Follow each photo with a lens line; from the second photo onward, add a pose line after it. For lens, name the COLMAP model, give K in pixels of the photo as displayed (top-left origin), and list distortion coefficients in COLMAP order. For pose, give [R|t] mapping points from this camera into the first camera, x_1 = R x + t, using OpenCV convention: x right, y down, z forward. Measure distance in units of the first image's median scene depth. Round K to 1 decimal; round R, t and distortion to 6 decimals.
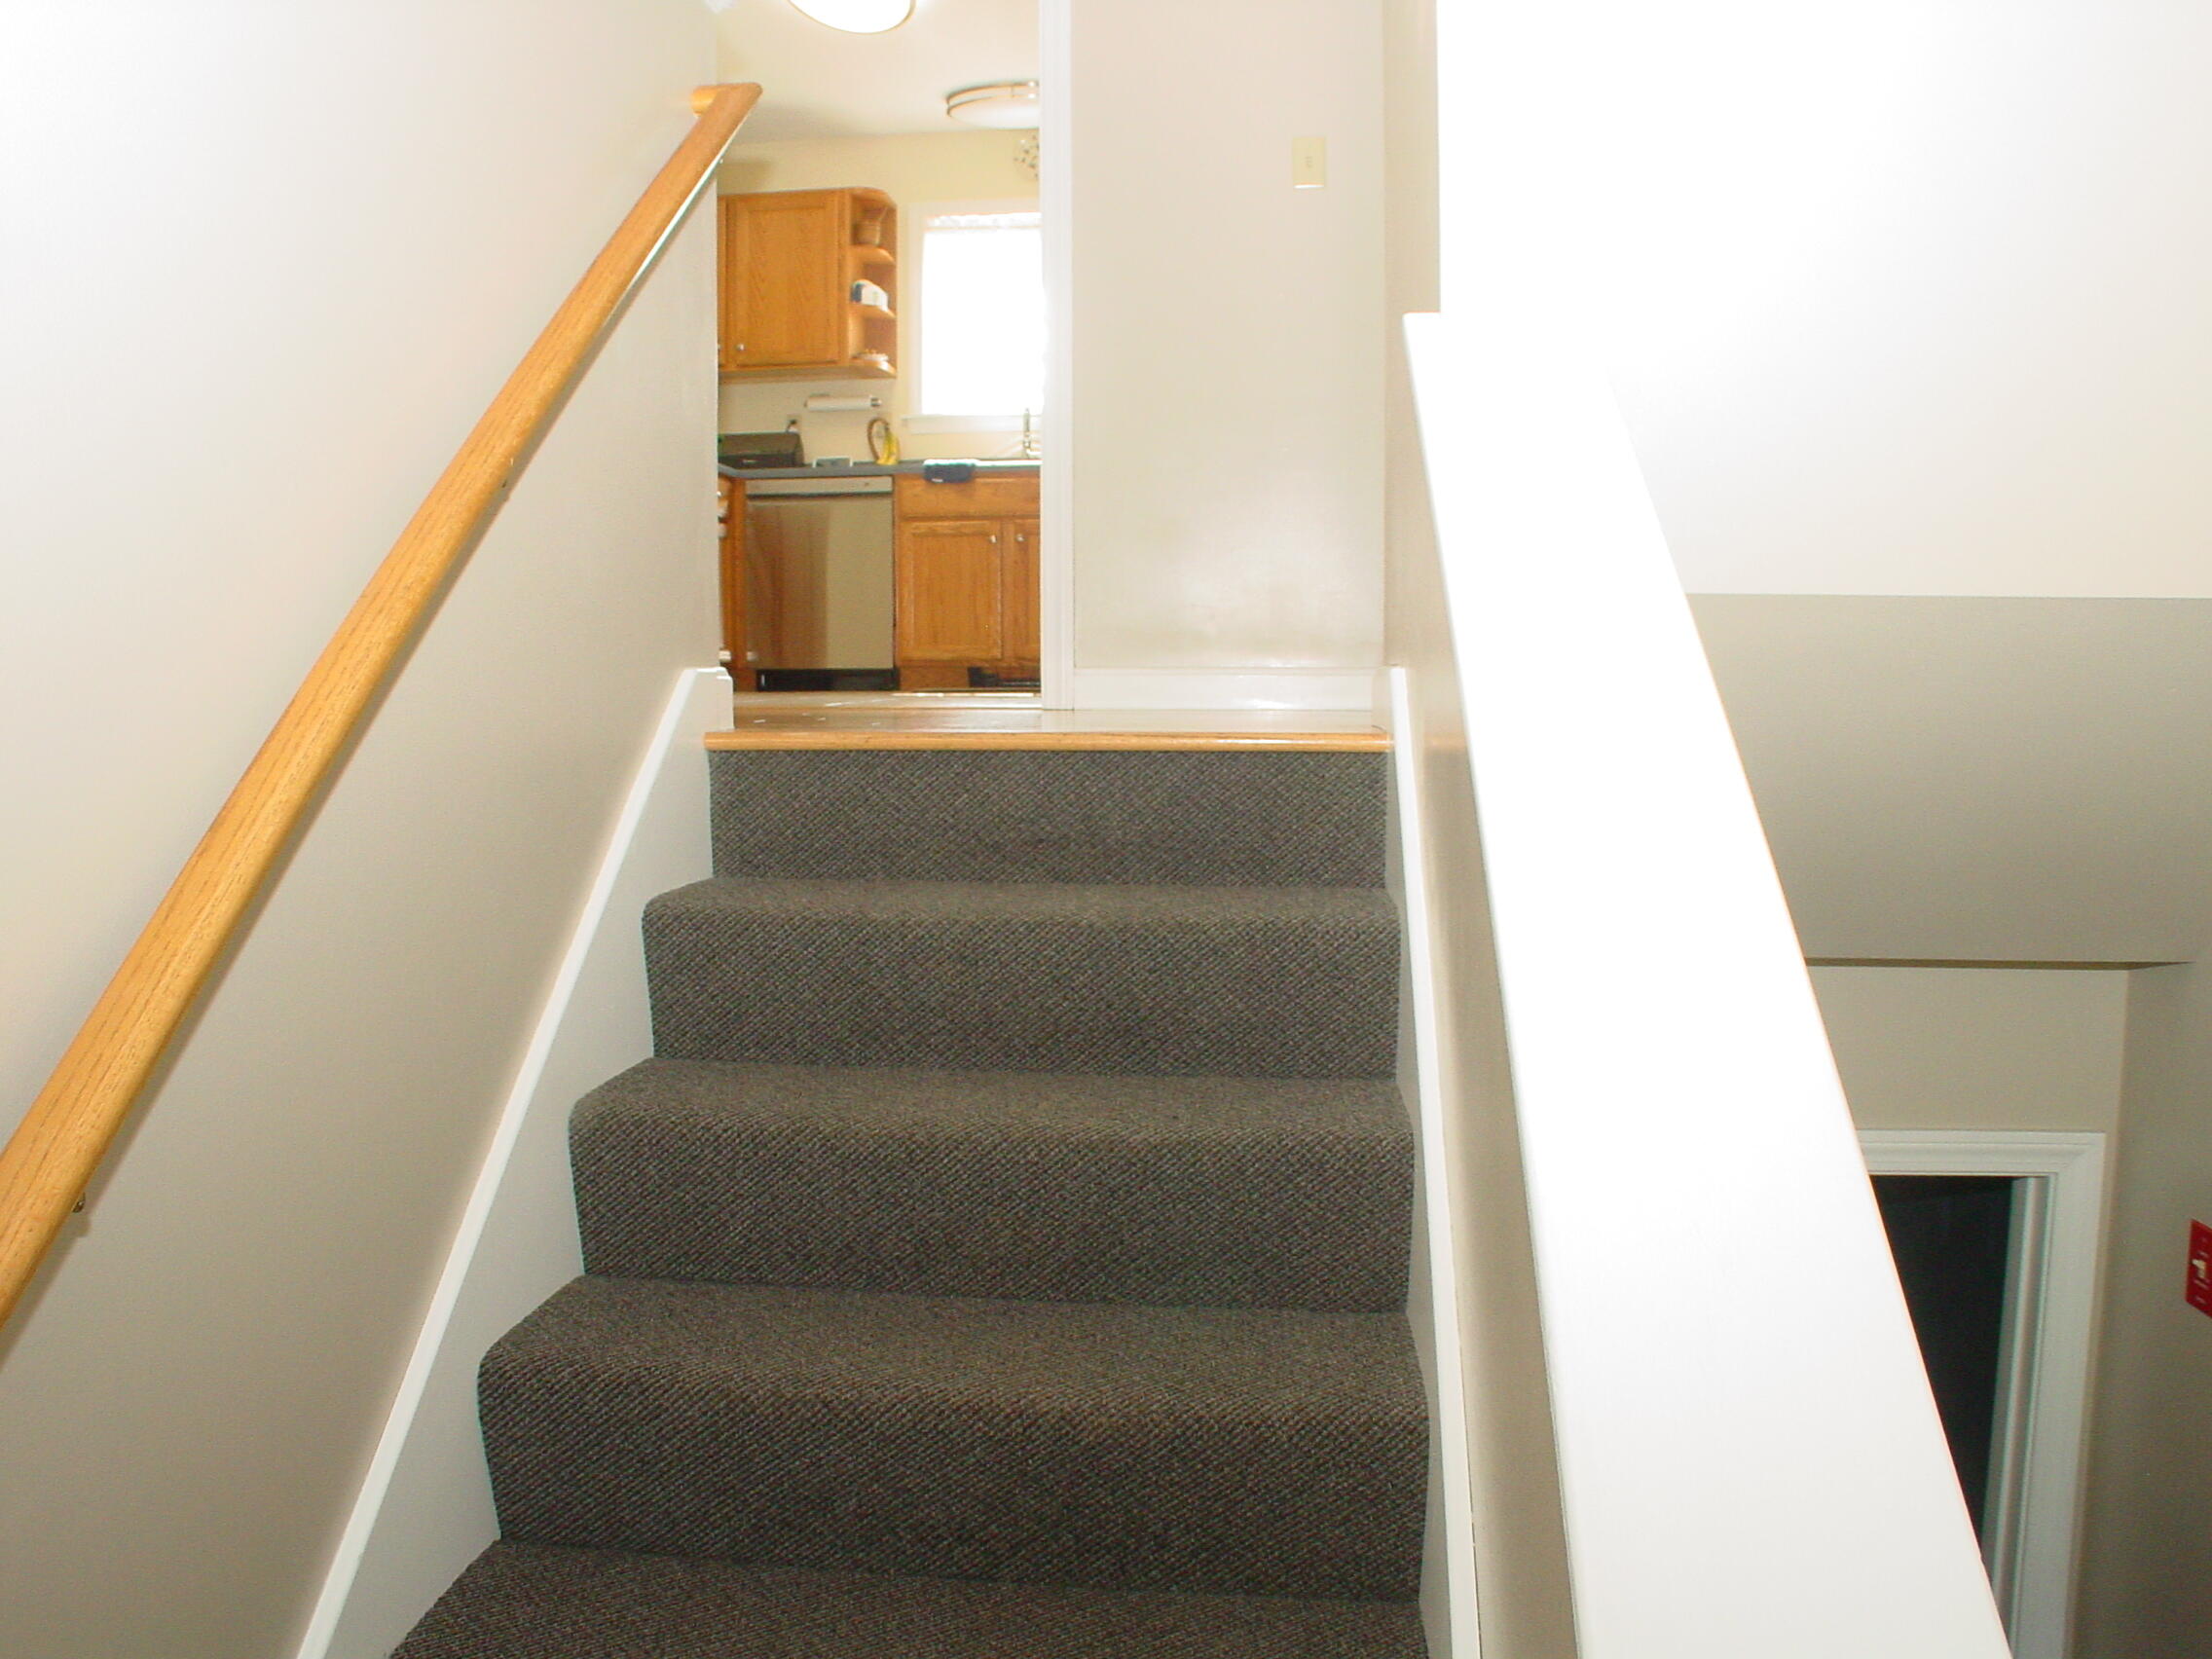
lens RADIAL K [[1604.3, 0, 1106.0], [0, 1604.3, 829.5], [0, 0, 1]] dist [-0.190823, 0.108670]
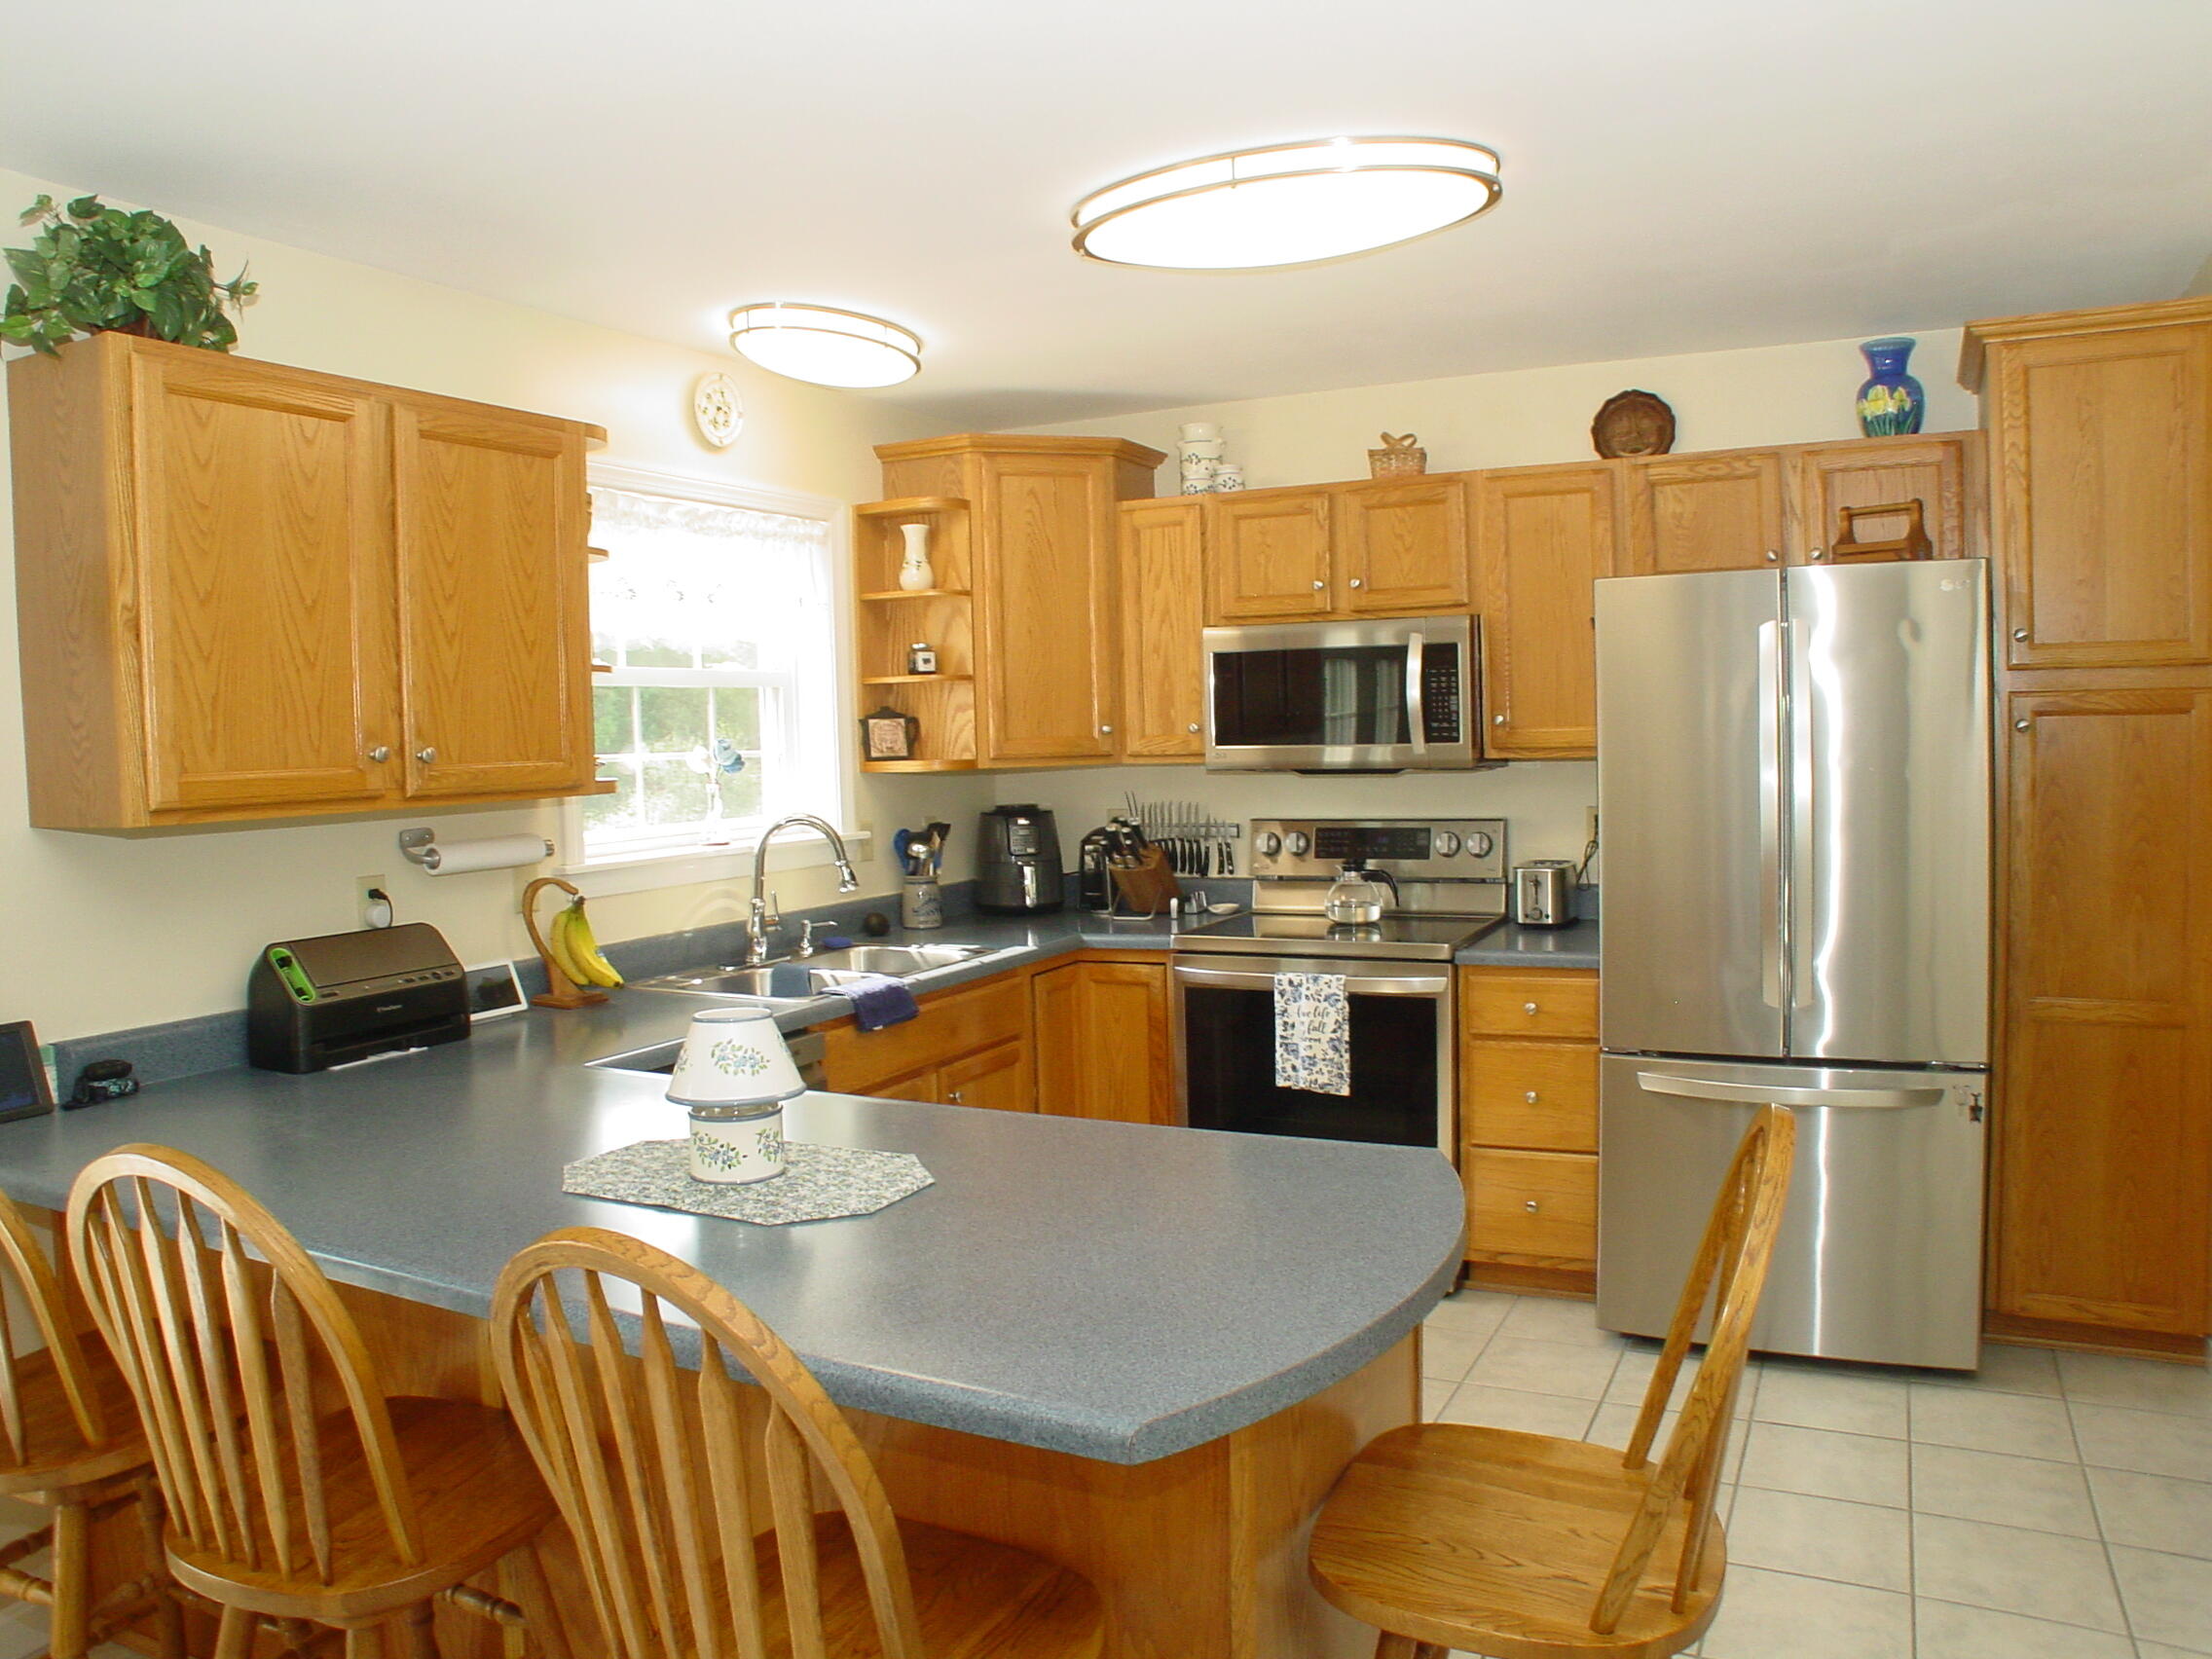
lens RADIAL K [[1604.3, 0, 1106.0], [0, 1604.3, 829.5], [0, 0, 1]] dist [-0.190823, 0.108670]
pose [[0.342391, -0.064978, 0.937308, -0.564079], [0.108908, 0.993626, 0.029099, -0.278453], [-0.933224, 0.092117, 0.347285, 0.675526]]
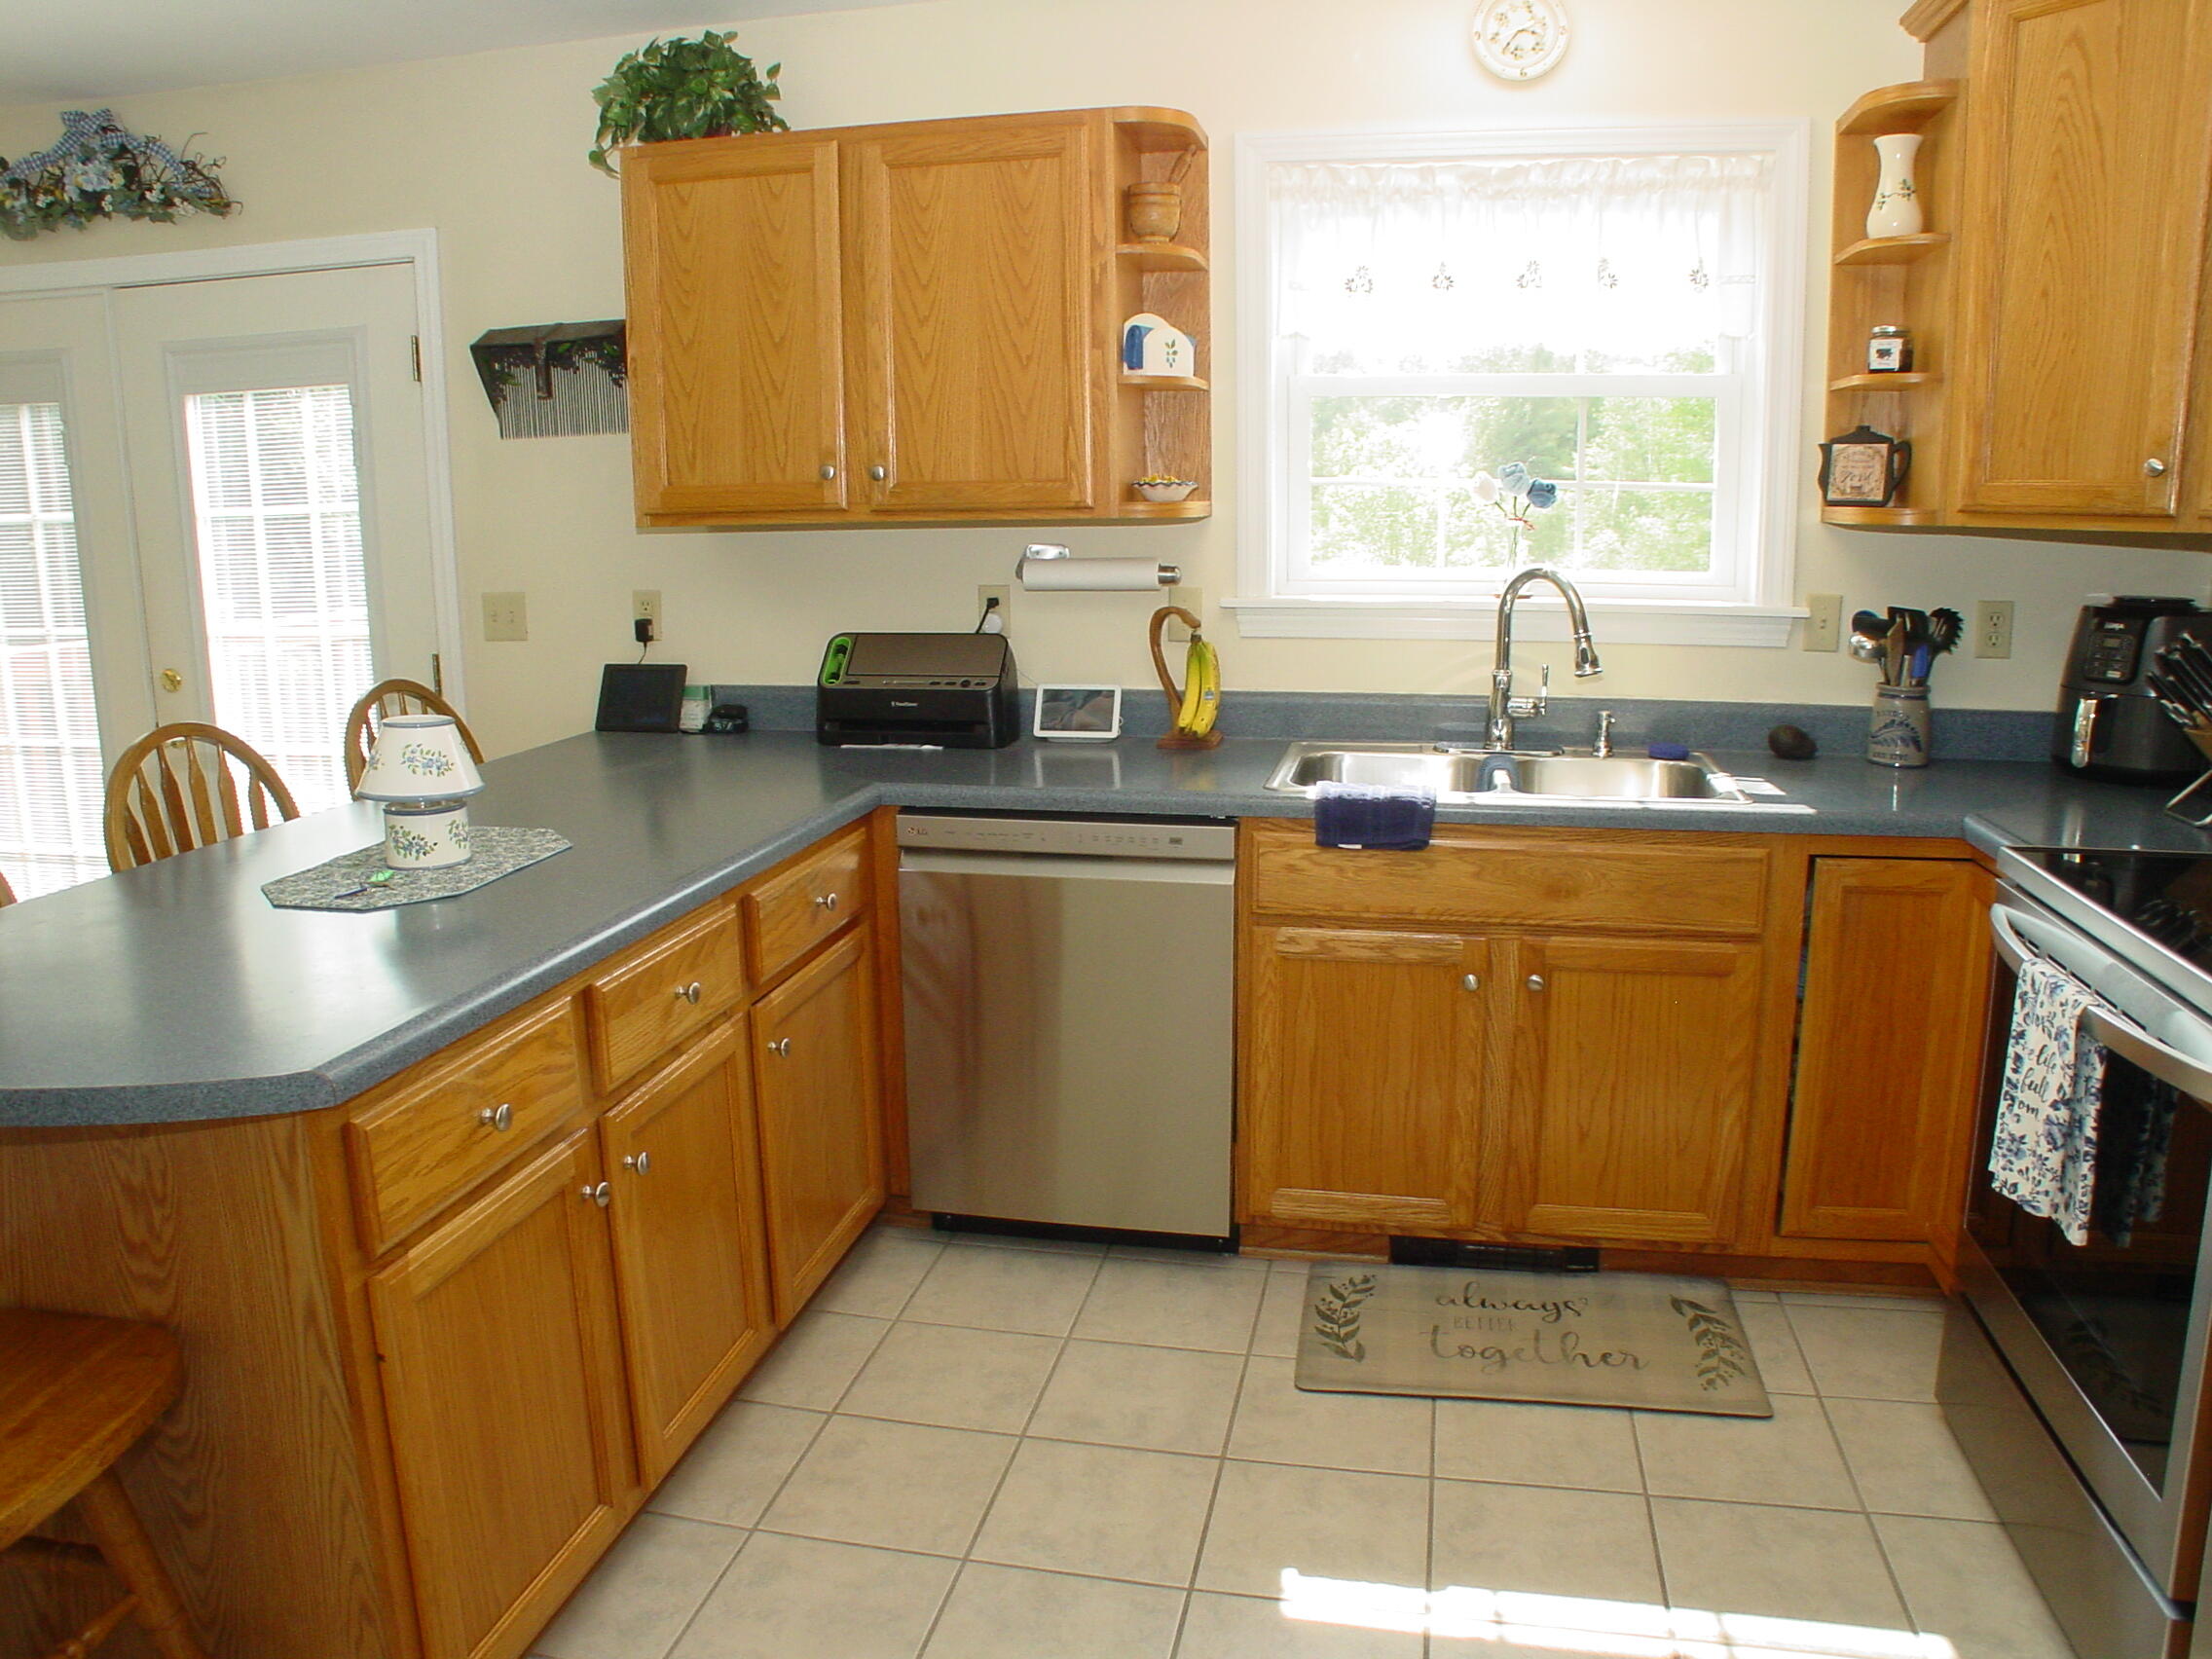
lens RADIAL K [[1604.3, 0, 1106.0], [0, 1604.3, 829.5], [0, 0, 1]] dist [-0.190823, 0.108670]
pose [[0.995472, 0.011979, -0.094302, -0.121818], [-0.000952, 0.993235, 0.116120, -0.256852], [0.095055, -0.115504, 0.988748, 0.531910]]
